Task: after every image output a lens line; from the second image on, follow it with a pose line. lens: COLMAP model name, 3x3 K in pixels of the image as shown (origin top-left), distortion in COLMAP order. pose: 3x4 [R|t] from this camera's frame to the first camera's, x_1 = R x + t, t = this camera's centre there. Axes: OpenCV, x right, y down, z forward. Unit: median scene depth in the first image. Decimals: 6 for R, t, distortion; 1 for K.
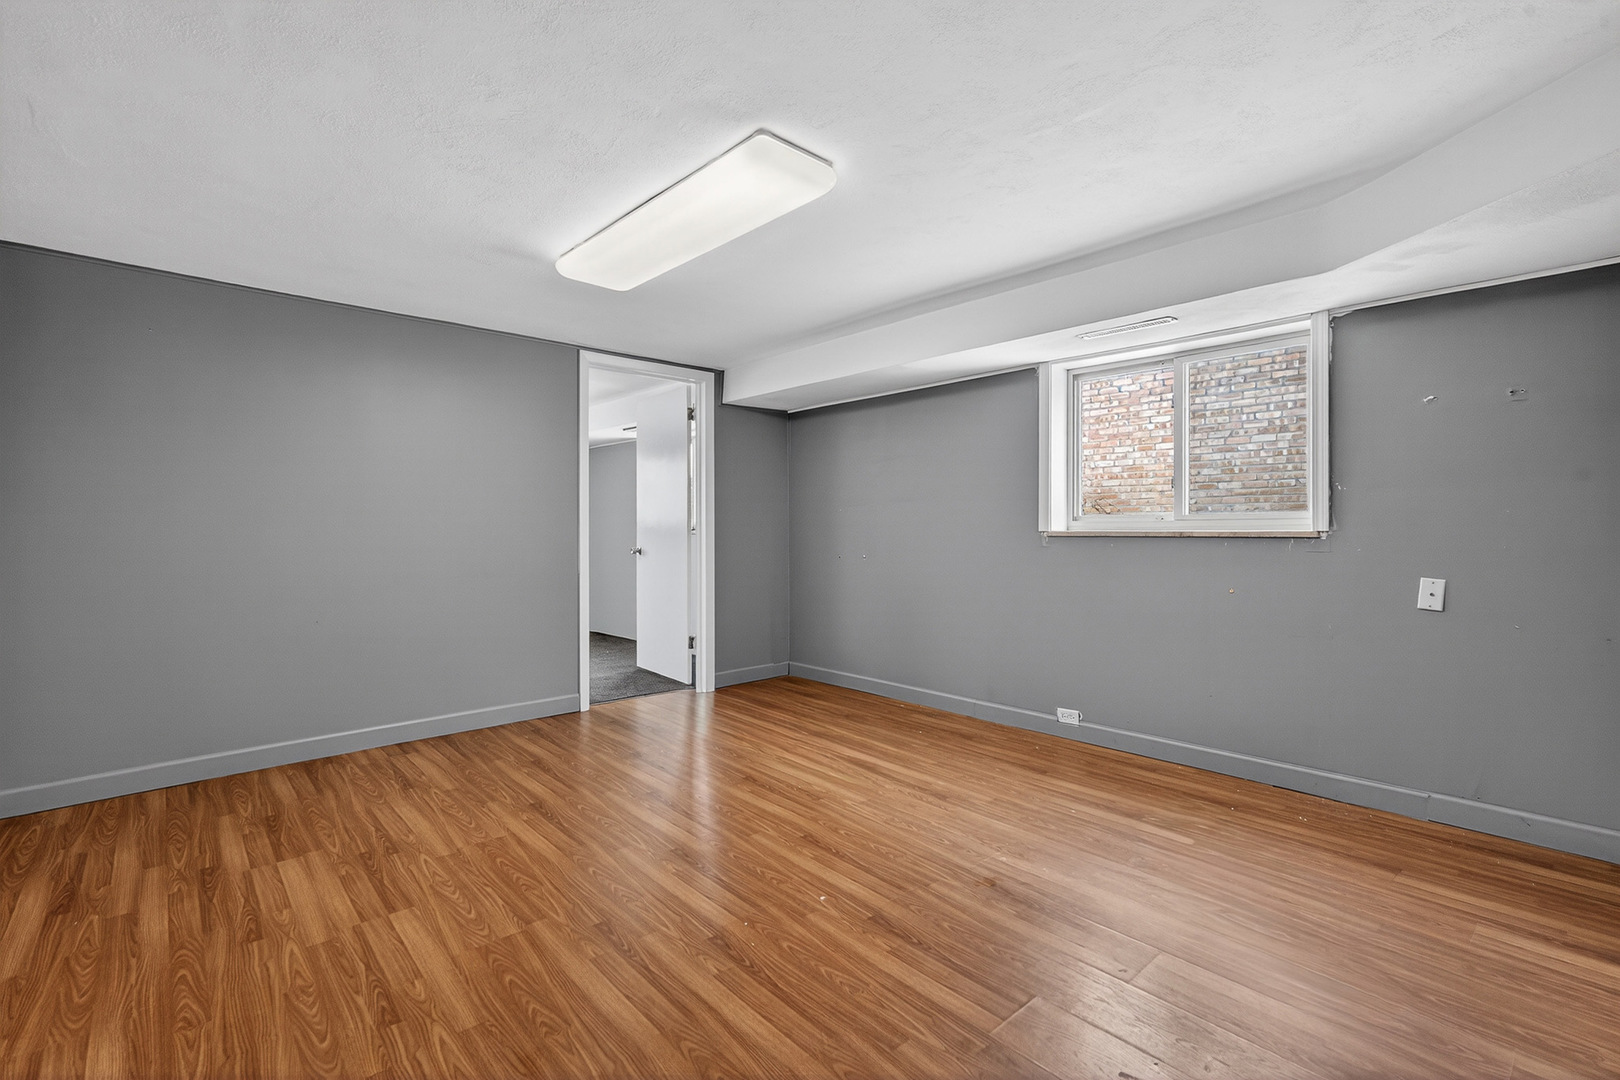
lens RADIAL K [[731.8, 0, 807.8], [0, 731.8, 526.6], [0, 0, 1]] dist [-0.002529, -0.000423]
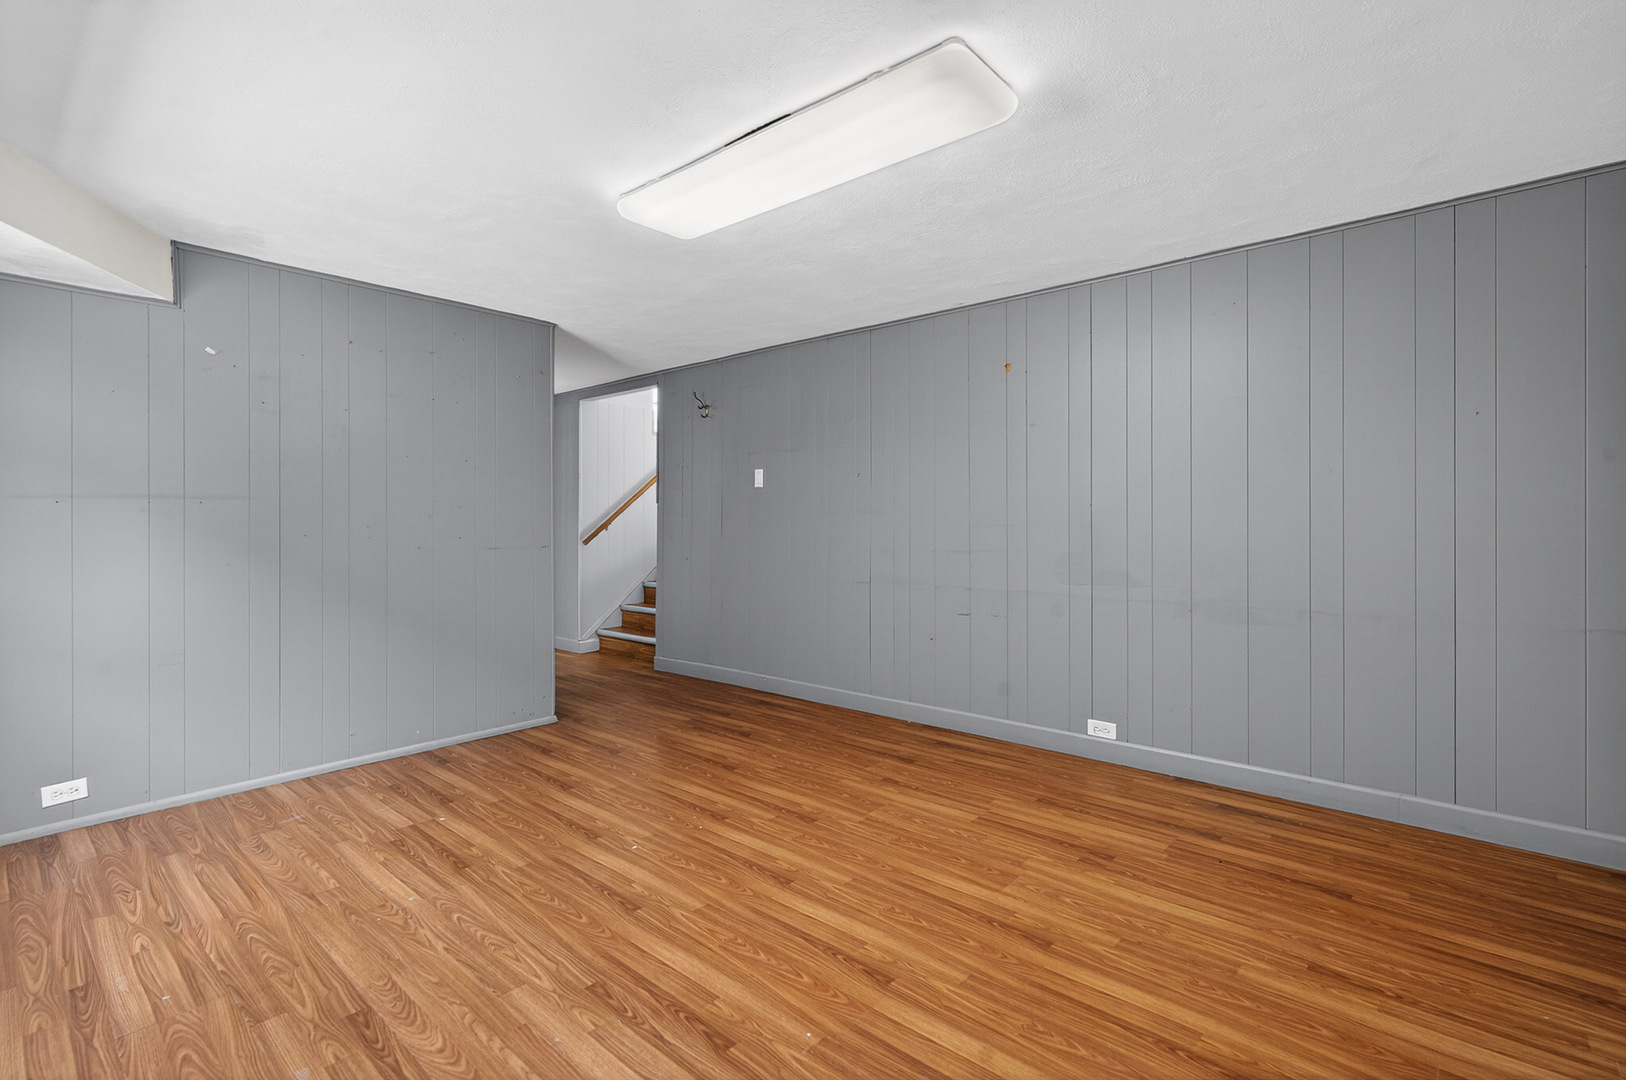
lens RADIAL K [[734.5, 0, 810.8], [0, 734.5, 526.6], [0, 0, 1]] dist [-0.002529, -0.000423]
pose [[-0.993854, 0.007949, -0.110411, -0.116828], [0.007298, 0.999954, 0.006298, 0.004841], [0.110456, 0.005453, -0.993866, 1.947963]]
